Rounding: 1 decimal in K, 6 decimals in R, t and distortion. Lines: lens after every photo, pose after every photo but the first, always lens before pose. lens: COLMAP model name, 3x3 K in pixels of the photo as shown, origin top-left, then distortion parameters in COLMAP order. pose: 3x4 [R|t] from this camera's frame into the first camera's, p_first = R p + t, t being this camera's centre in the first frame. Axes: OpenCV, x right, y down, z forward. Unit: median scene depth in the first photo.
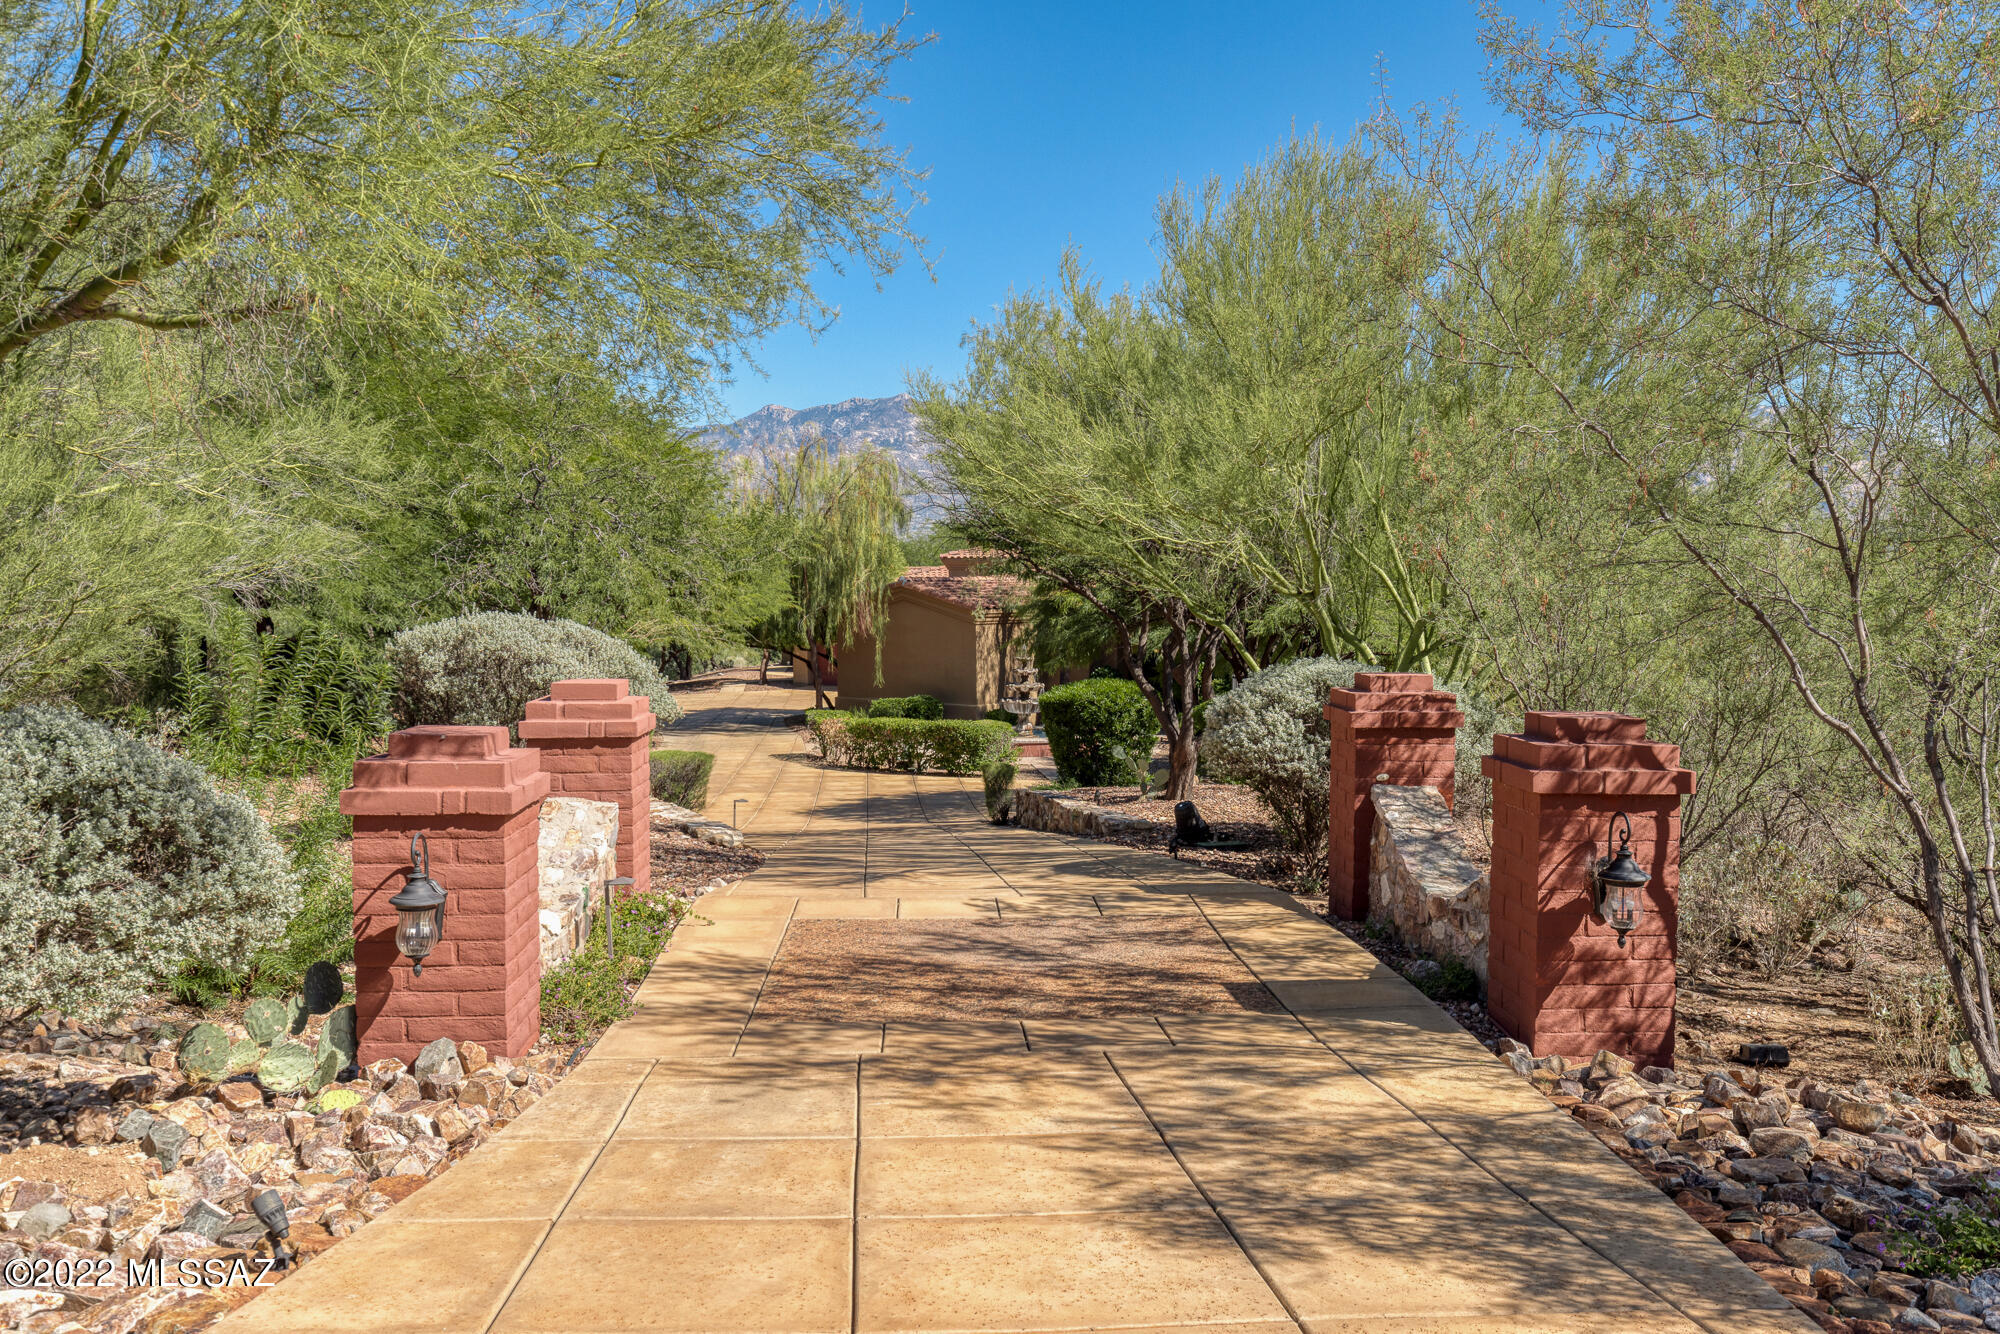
lens RADIAL K [[1723.1, 0, 1001.5], [0, 1723.1, 667.2], [0, 0, 1]] dist [0.000735, 0.000064]
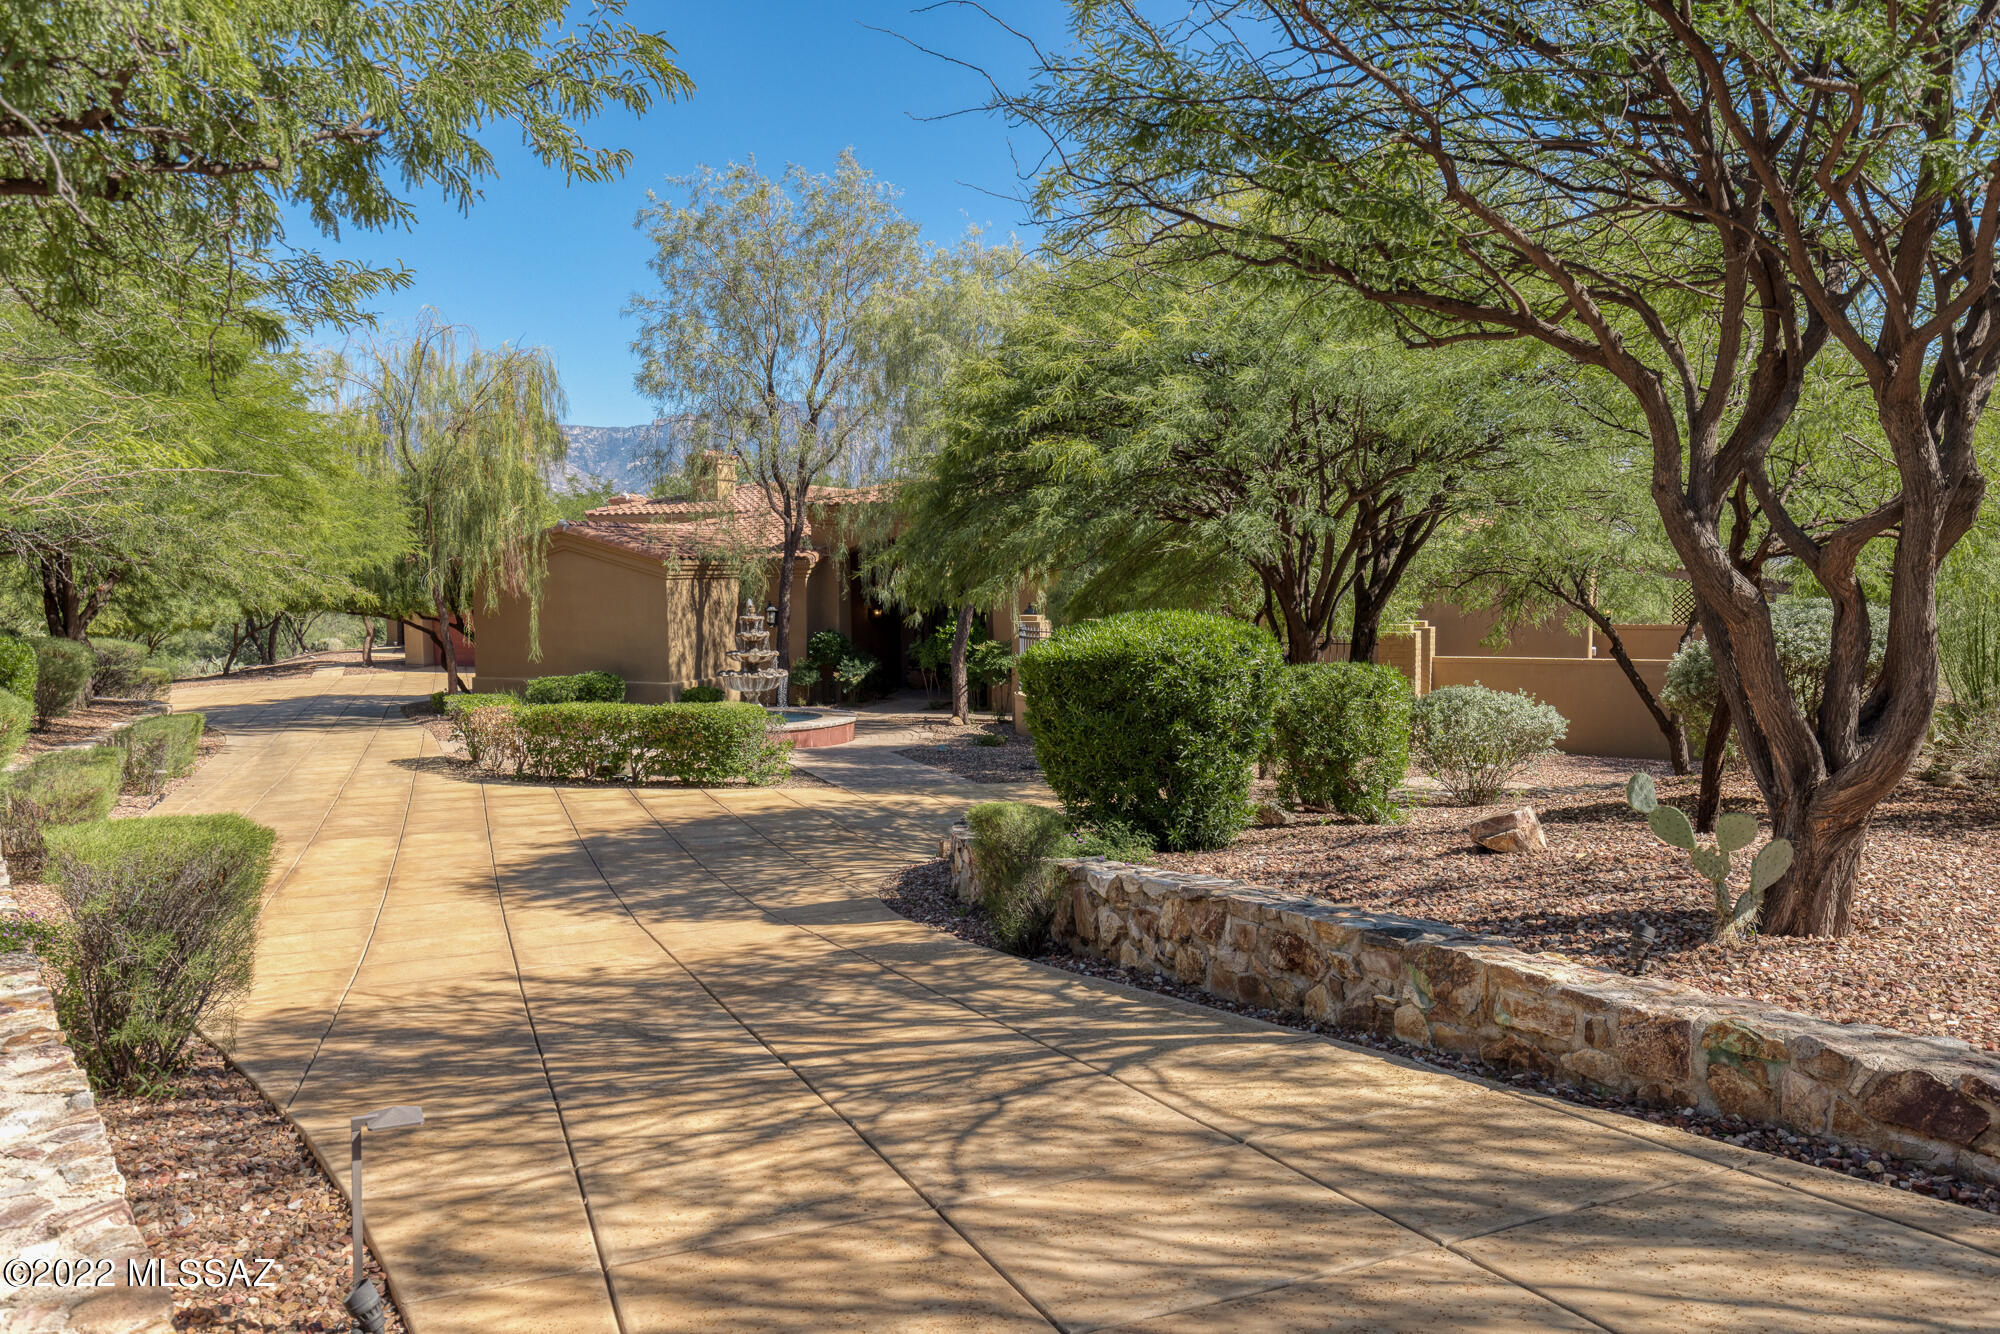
lens RADIAL K [[1475.5, 0, 997.1], [0, 1475.5, 674.2], [0, 0, 1]] dist [0.008658, 0.000509]
pose [[0.963399, -0.027551, 0.266653, -0.049931], [0.022745, 0.999519, 0.021094, 0.007858], [-0.267106, -0.014257, 0.963562, 0.319800]]
